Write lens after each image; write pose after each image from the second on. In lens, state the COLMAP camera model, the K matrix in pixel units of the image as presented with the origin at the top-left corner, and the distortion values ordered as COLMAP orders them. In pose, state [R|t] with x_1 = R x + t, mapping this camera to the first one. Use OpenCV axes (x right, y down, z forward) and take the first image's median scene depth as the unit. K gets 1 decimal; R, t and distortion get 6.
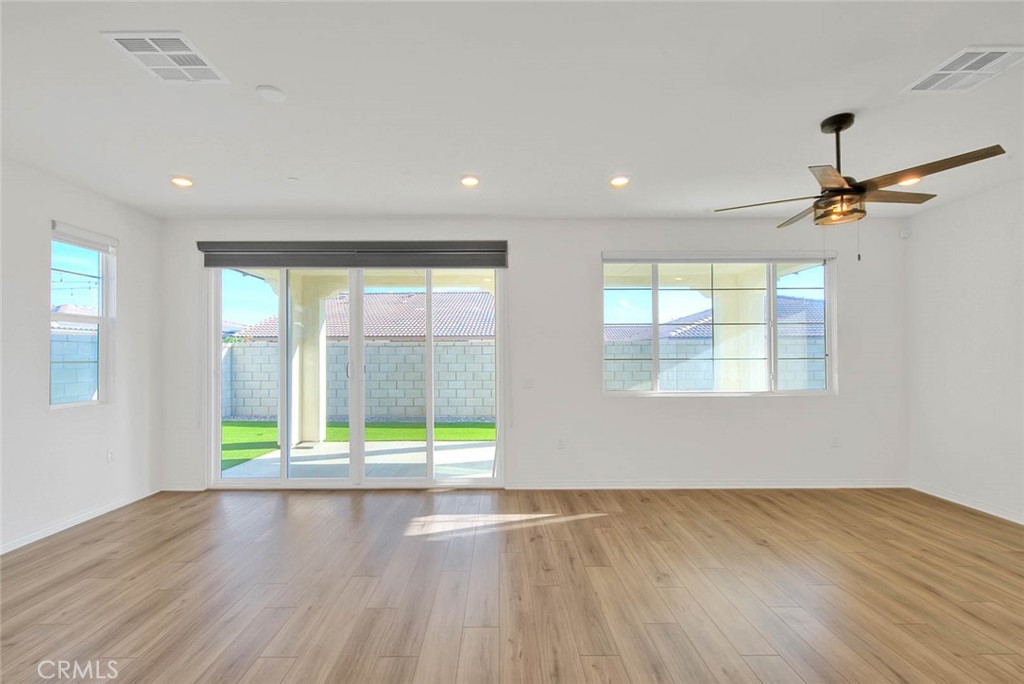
lens RADIAL K [[435.9, 0, 492.9], [0, 435.9, 353.9], [0, 0, 1]] dist [0.002146, -0.000678]
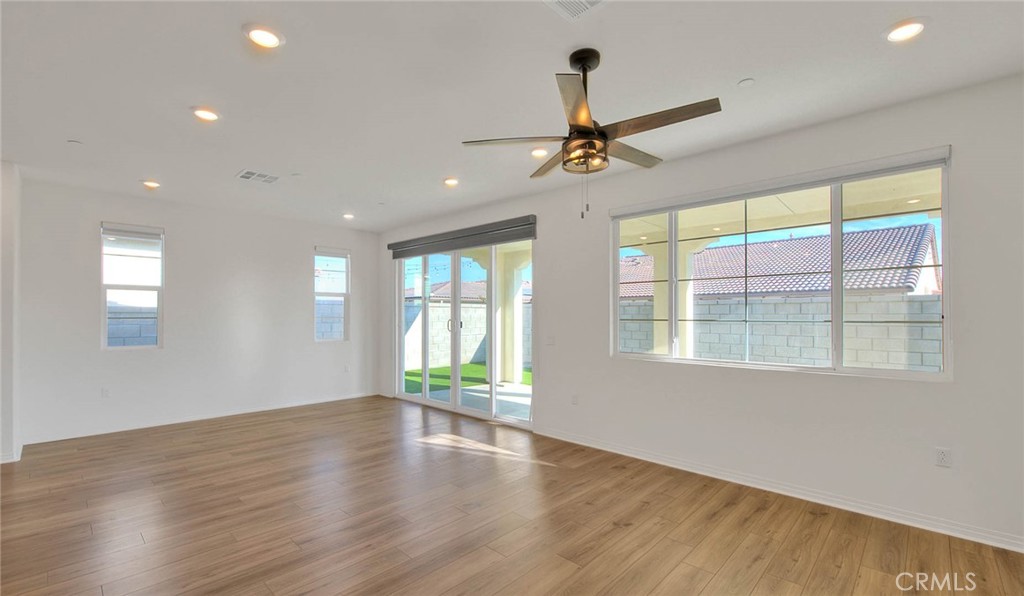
lens RADIAL K [[434.6, 0, 510.6], [0, 434.6, 314.7], [0, 0, 1]] dist [0.000140, 0.000052]
pose [[0.723623, 0.004356, -0.690181, 0.758603], [-0.000849, 0.999985, 0.005421, -0.003226], [0.690195, -0.003337, 0.723616, 0.136318]]
